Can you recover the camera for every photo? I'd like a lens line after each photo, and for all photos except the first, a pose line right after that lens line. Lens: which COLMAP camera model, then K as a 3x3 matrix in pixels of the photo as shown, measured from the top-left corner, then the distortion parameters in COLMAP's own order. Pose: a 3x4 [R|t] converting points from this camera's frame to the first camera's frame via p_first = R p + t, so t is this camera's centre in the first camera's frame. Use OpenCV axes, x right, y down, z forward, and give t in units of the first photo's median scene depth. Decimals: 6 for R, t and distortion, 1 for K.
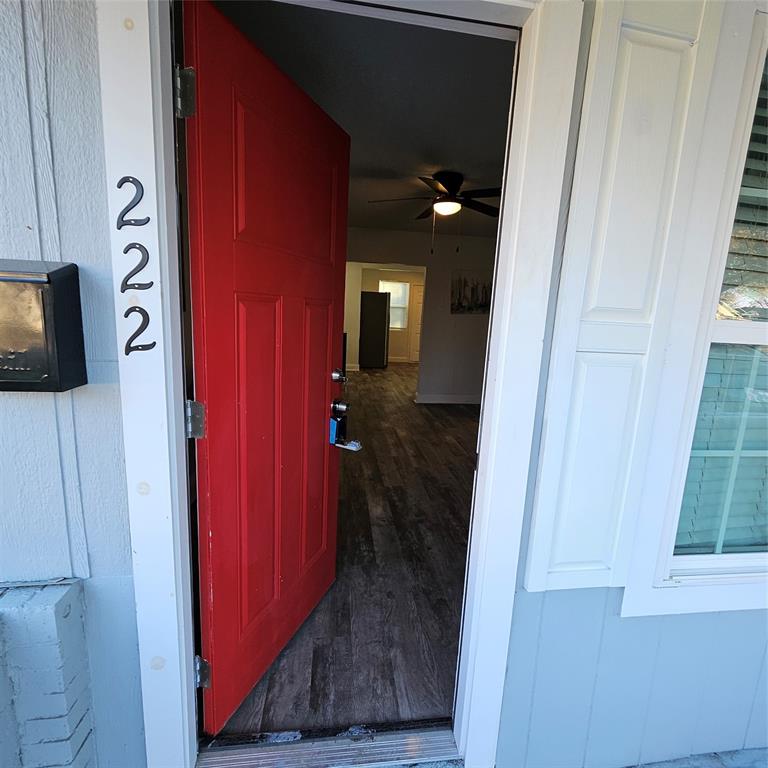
lens RADIAL K [[400.6, 0, 393.5], [0, 400.6, 380.9], [0, 0, 1]] dist [0.001218, -0.001419]
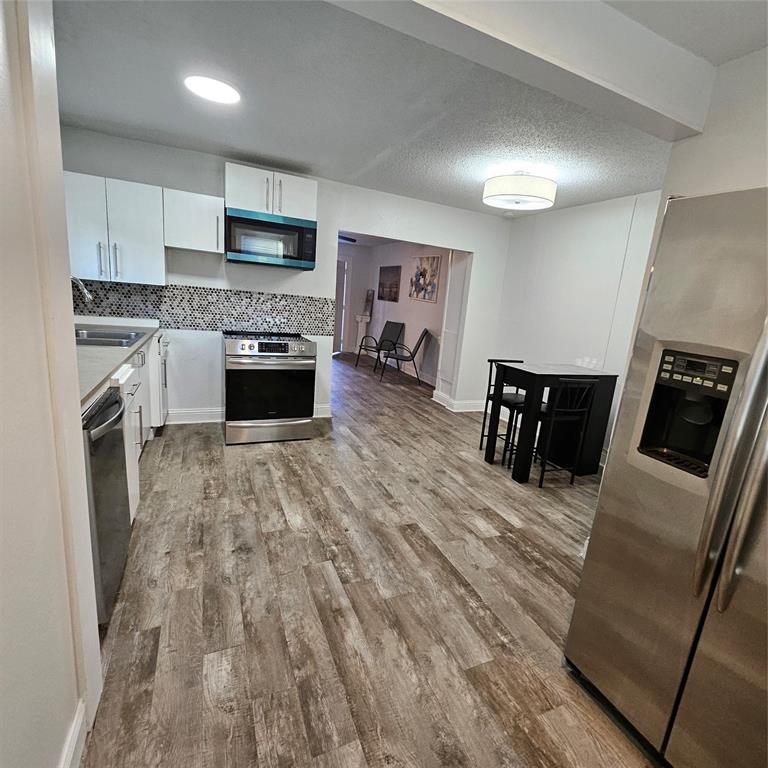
lens RADIAL K [[400.6, 0, 393.5], [0, 400.6, 380.9], [0, 0, 1]] dist [0.001218, -0.001419]
pose [[-0.948753, -0.075756, -0.306803, 0.185158], [-0.186570, 0.917865, 0.350308, -0.306661], [0.255066, 0.389596, -0.884961, 1.756232]]
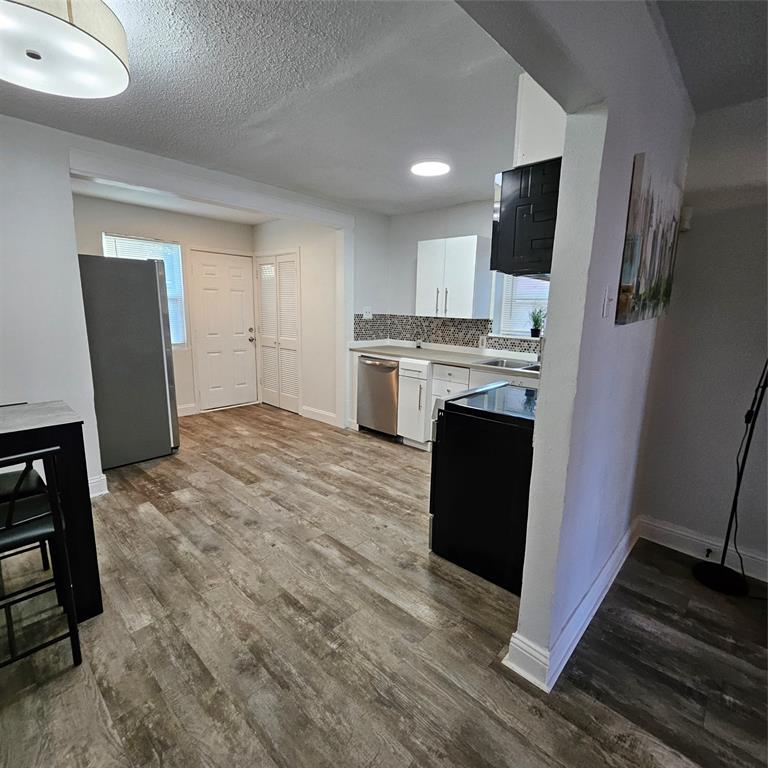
lens RADIAL K [[403.6, 0, 389.2], [0, 403.6, 383.0], [0, 0, 1]] dist [0.002661, -0.001548]
pose [[0.772595, -0.150930, 0.616699, -0.149256], [0.128792, 0.988395, 0.080548, -0.170971], [-0.621699, 0.017195, 0.783067, 0.892108]]
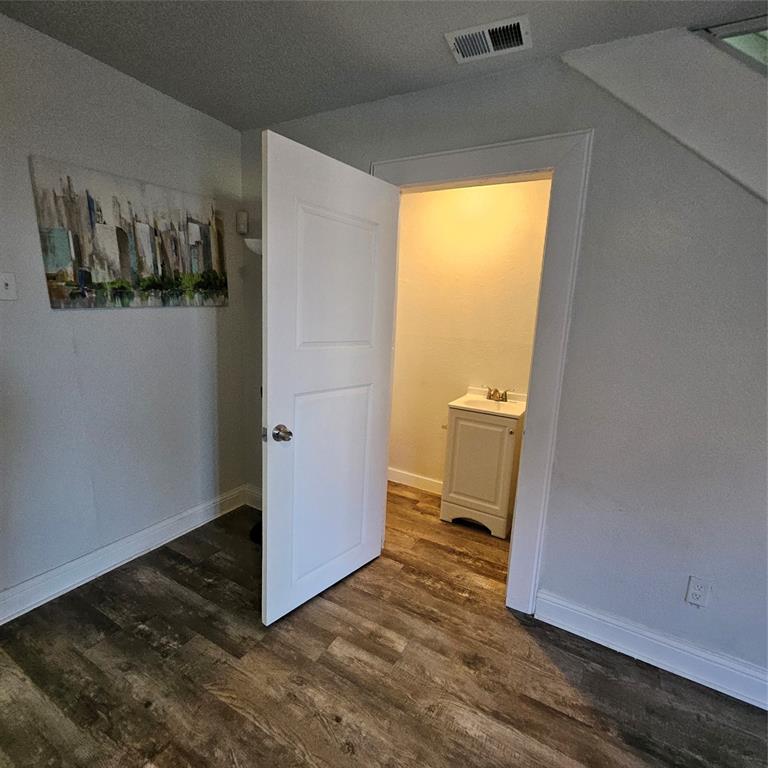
lens RADIAL K [[400.6, 0, 393.5], [0, 400.6, 380.9], [0, 0, 1]] dist [0.001218, -0.001419]
pose [[0.599234, -0.160698, 0.784280, 0.052626], [0.120818, 0.986579, 0.109837, -0.117474], [-0.791405, 0.028937, 0.610607, 0.621057]]
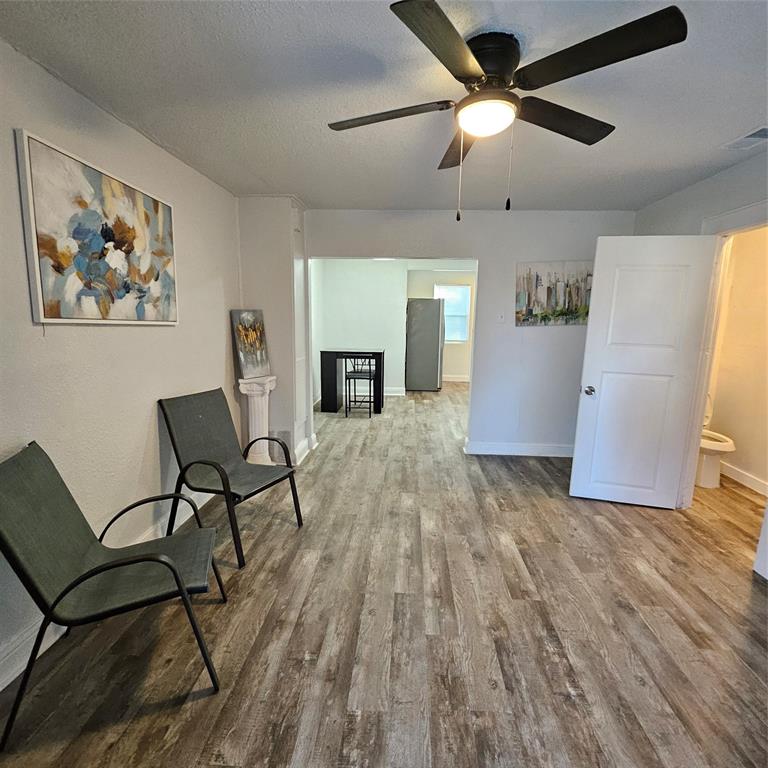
lens RADIAL K [[400.6, 0, 393.5], [0, 400.6, 380.9], [0, 0, 1]] dist [0.001218, -0.001419]
pose [[0.982771, -0.002251, -0.184813, 0.064475], [-0.000733, 0.999871, -0.016075, -0.063295], [0.184825, 0.015933, 0.982642, 0.289283]]
